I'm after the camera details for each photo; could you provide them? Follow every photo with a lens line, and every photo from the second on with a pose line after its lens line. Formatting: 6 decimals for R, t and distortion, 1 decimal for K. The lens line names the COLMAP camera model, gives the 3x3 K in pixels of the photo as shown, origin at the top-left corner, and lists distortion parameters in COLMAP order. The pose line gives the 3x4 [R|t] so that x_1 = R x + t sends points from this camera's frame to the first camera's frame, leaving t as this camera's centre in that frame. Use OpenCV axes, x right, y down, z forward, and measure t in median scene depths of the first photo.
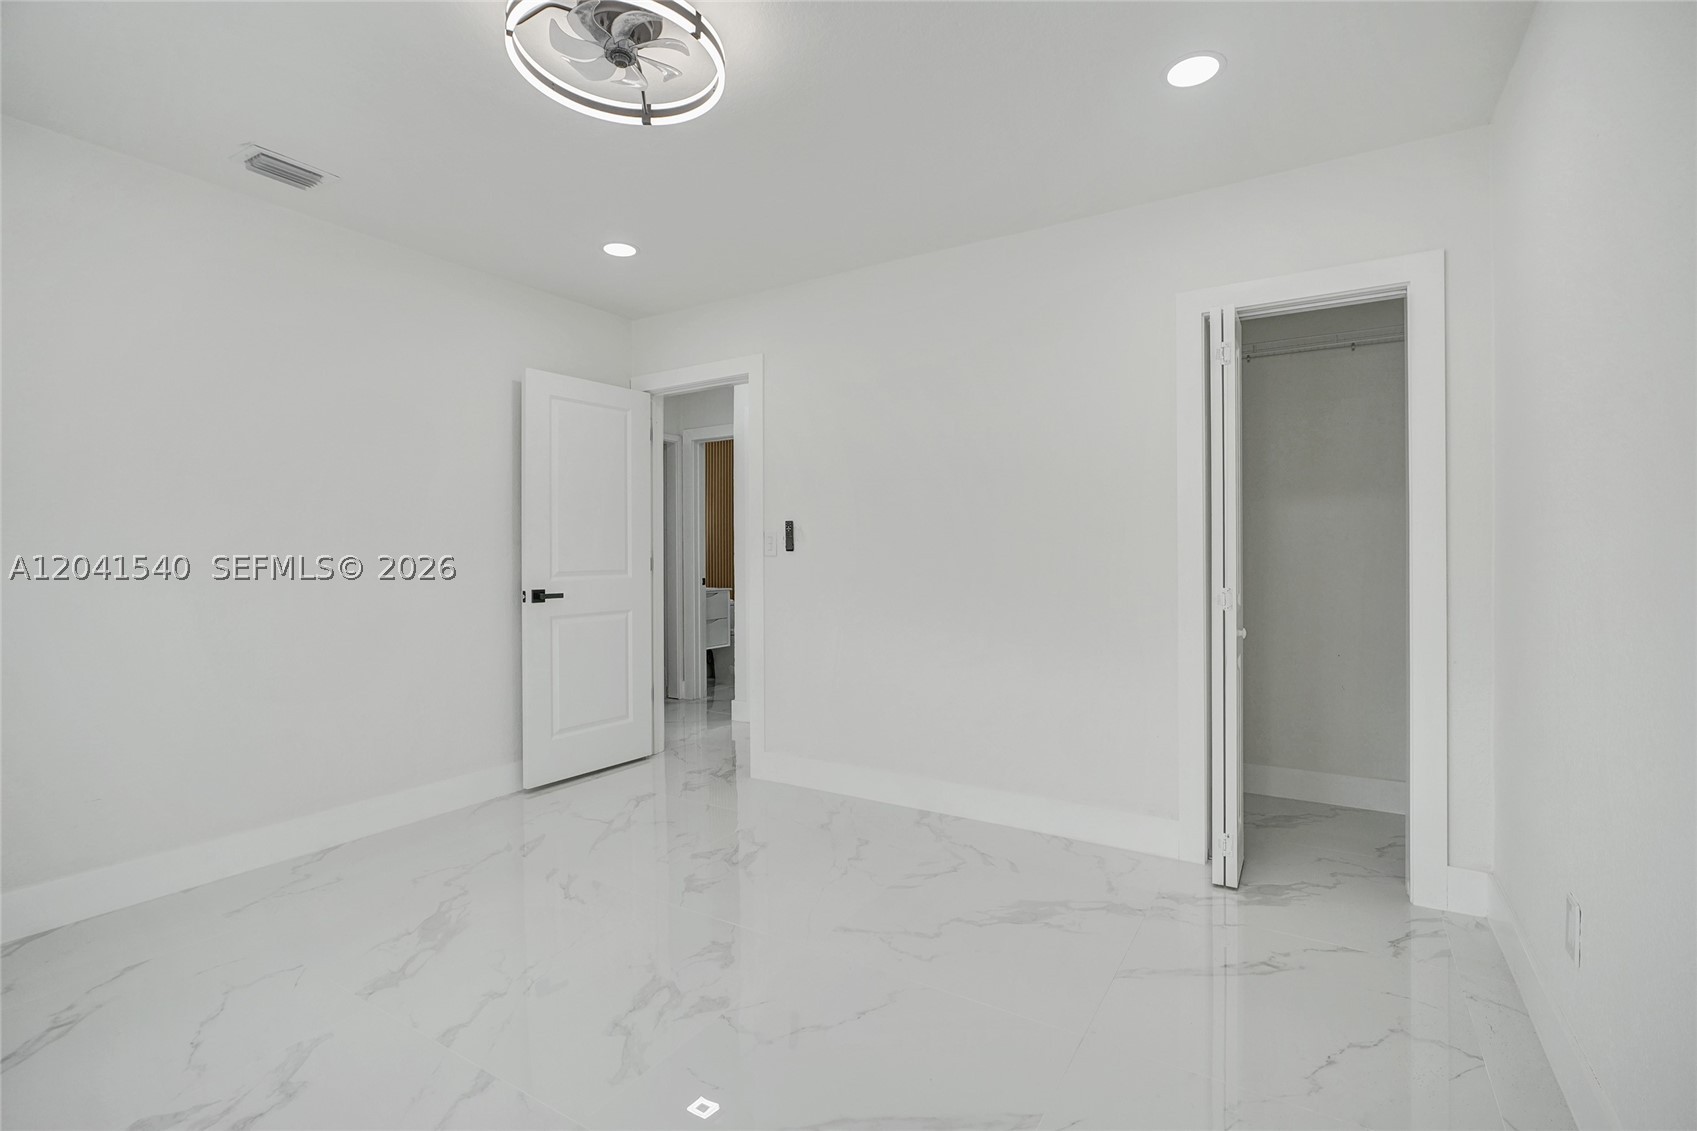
lens RADIAL K [[778.0, 0, 848.5], [0, 778.0, 565.5], [0, 0, 1]] dist [-0.006919, 0.000179]
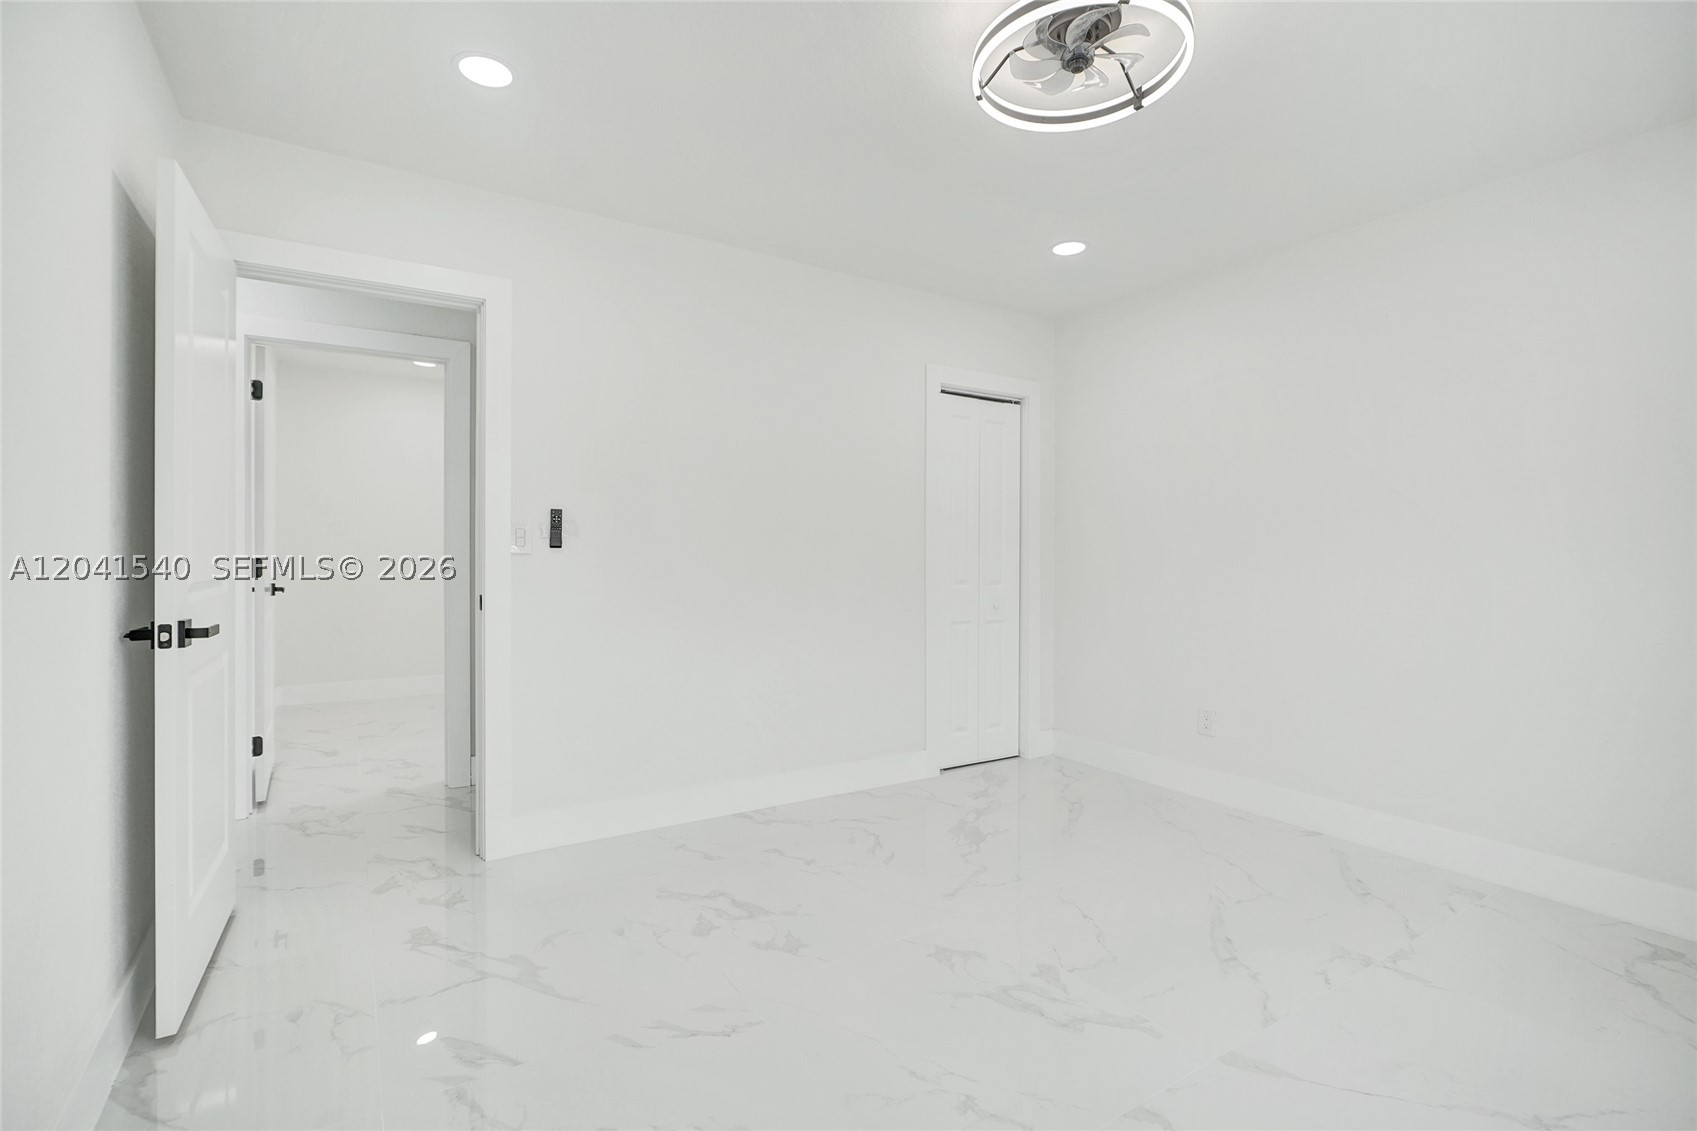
lens RADIAL K [[778.0, 0, 848.5], [0, 778.0, 565.5], [0, 0, 1]] dist [-0.006919, 0.000179]
pose [[0.436486, -0.012755, 0.899621, -1.013699], [0.008838, 0.999912, 0.009889, -0.008265], [-0.899668, 0.003635, 0.436560, 0.629143]]
